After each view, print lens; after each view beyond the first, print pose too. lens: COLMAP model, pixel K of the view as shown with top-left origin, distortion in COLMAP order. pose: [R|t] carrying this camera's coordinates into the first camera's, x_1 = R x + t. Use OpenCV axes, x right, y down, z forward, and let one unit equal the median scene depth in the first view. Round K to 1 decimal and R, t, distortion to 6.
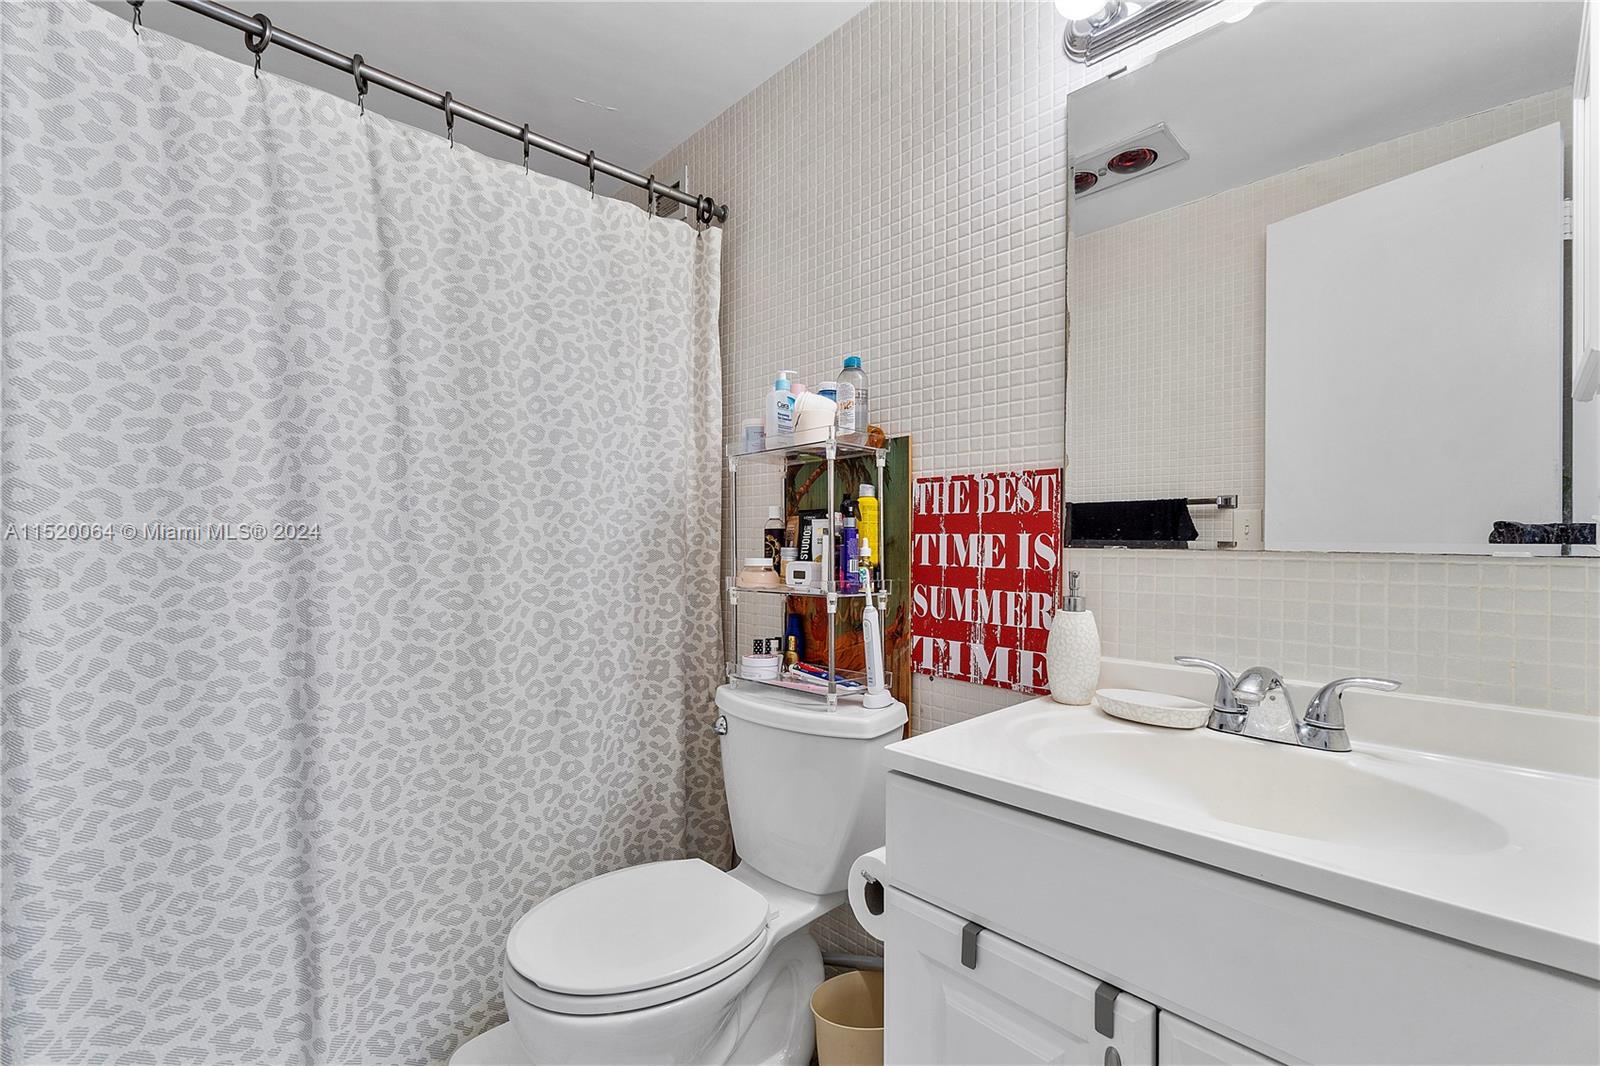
lens RADIAL K [[690.6, 0, 794.9], [0, 690.6, 538.8], [0, 0, 1]] dist [-0.005413, 0.000427]
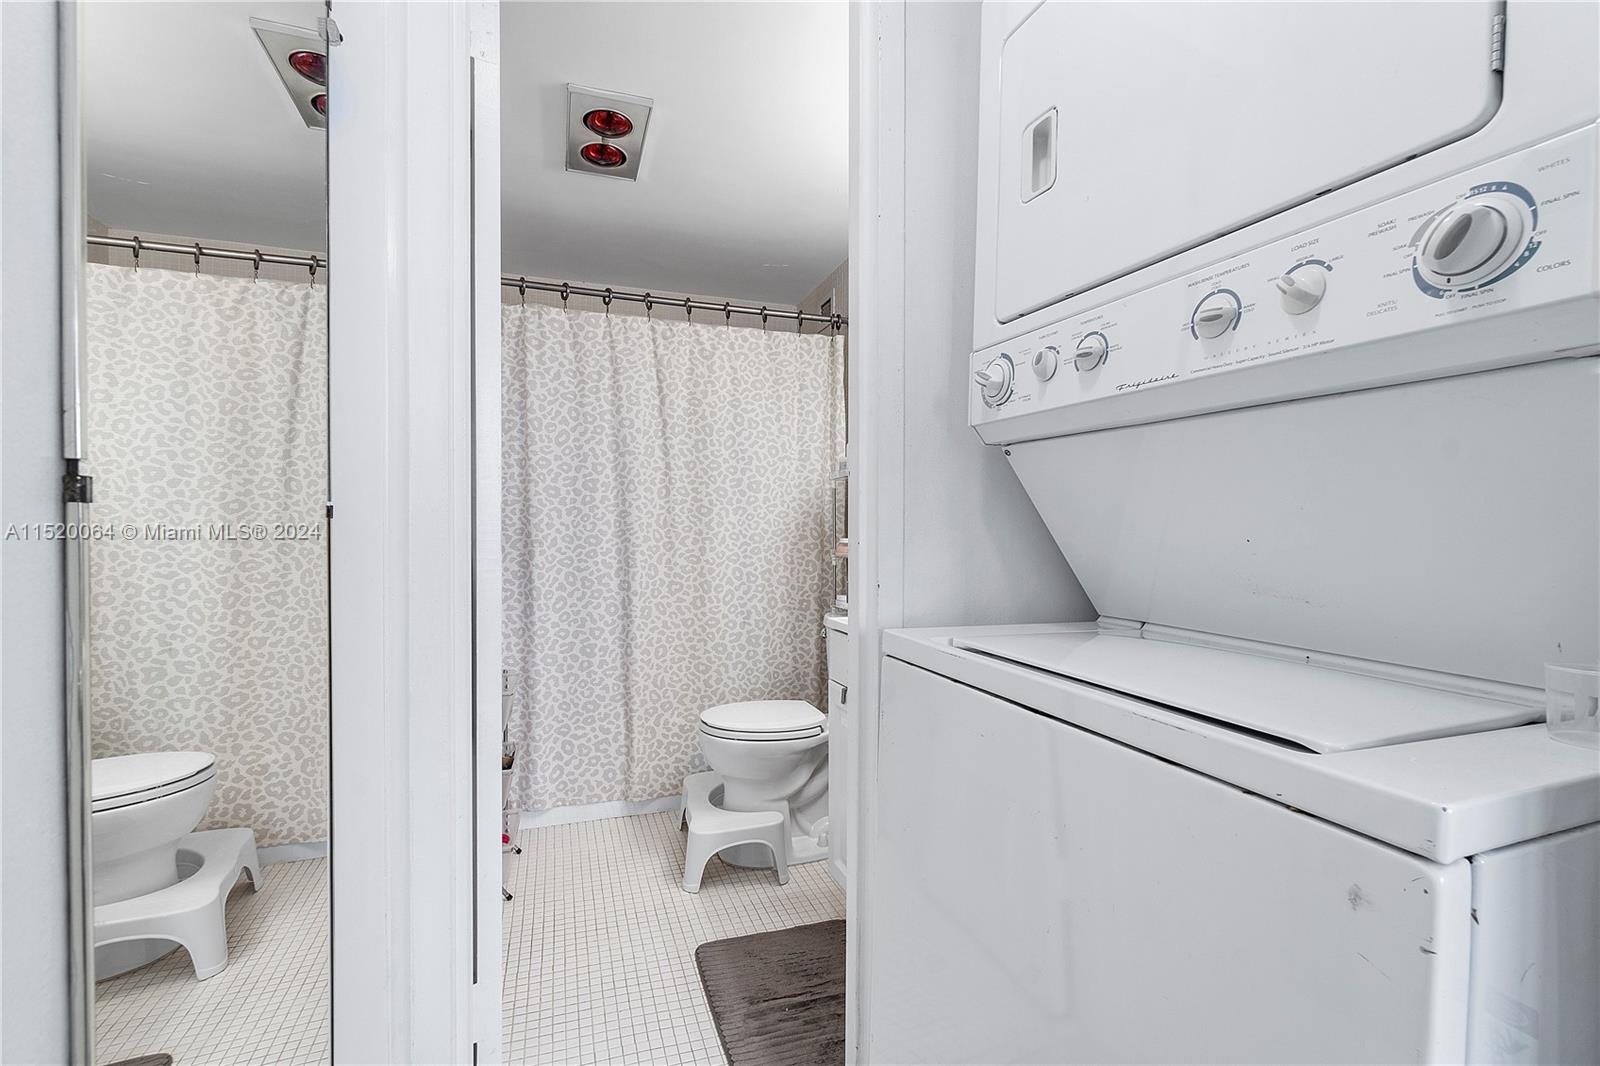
lens RADIAL K [[690.6, 0, 799.0], [0, 690.6, 537.8], [0, 0, 1]] dist [-0.005413, 0.000427]
pose [[0.914286, 0.004130, -0.405048, 0.612925], [0.001807, 0.999896, 0.014275, 0.001692], [0.405065, -0.013783, 0.914184, -0.707481]]
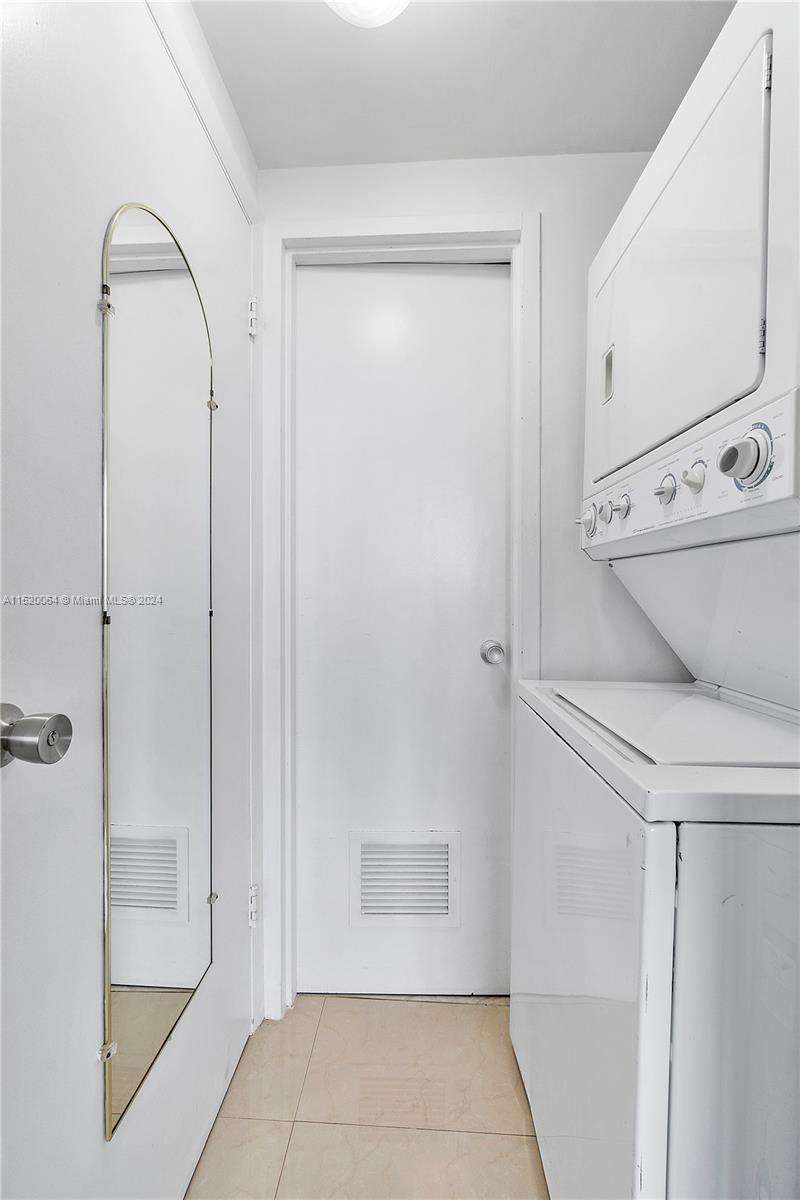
lens RADIAL K [[518.0, 0, 400.2], [0, 518.0, 598.5], [0, 0, 1]] dist [-0.005413, 0.000427]
pose [[0.693221, -0.002673, -0.720720, 1.480914], [0.004287, 0.999991, 0.000414, -0.095720], [0.720712, -0.003377, 0.693226, -0.841674]]
